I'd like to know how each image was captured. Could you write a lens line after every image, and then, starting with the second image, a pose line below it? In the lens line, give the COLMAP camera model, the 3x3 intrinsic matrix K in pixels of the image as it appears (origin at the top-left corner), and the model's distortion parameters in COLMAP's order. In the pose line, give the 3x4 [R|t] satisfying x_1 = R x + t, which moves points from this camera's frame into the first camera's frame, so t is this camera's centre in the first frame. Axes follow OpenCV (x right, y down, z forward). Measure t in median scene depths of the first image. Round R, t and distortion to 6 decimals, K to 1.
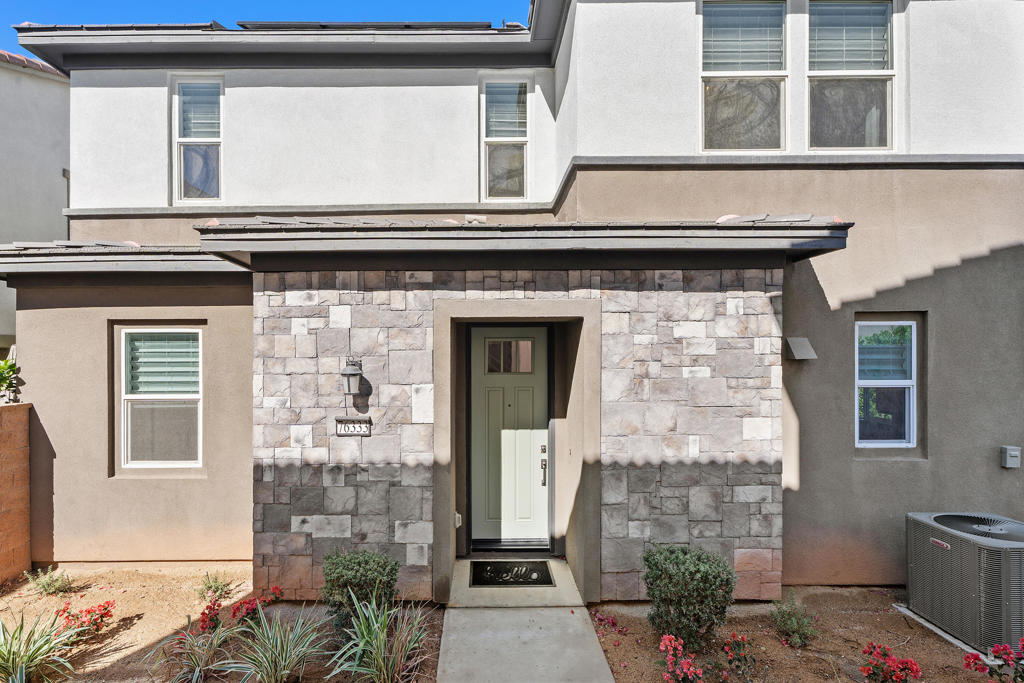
lens RADIAL K [[457.5, 0, 507.6], [0, 457.5, 347.6], [0, 0, 1]] dist [0.003614, -0.001342]
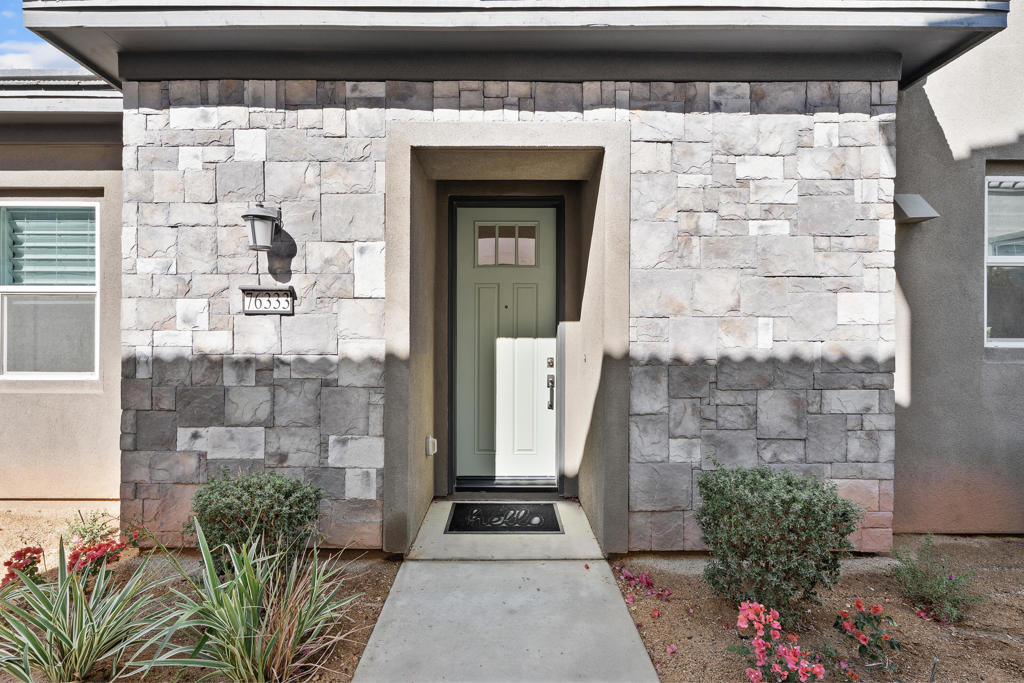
lens RADIAL K [[457.5, 0, 516.0], [0, 457.5, 334.4], [0, 0, 1]] dist [0.003614, -0.001342]
pose [[0.999854, -0.001981, -0.016999, 0.044707], [0.002672, 0.999166, 0.040743, 0.189153], [0.016904, -0.040782, 0.999025, 0.308194]]
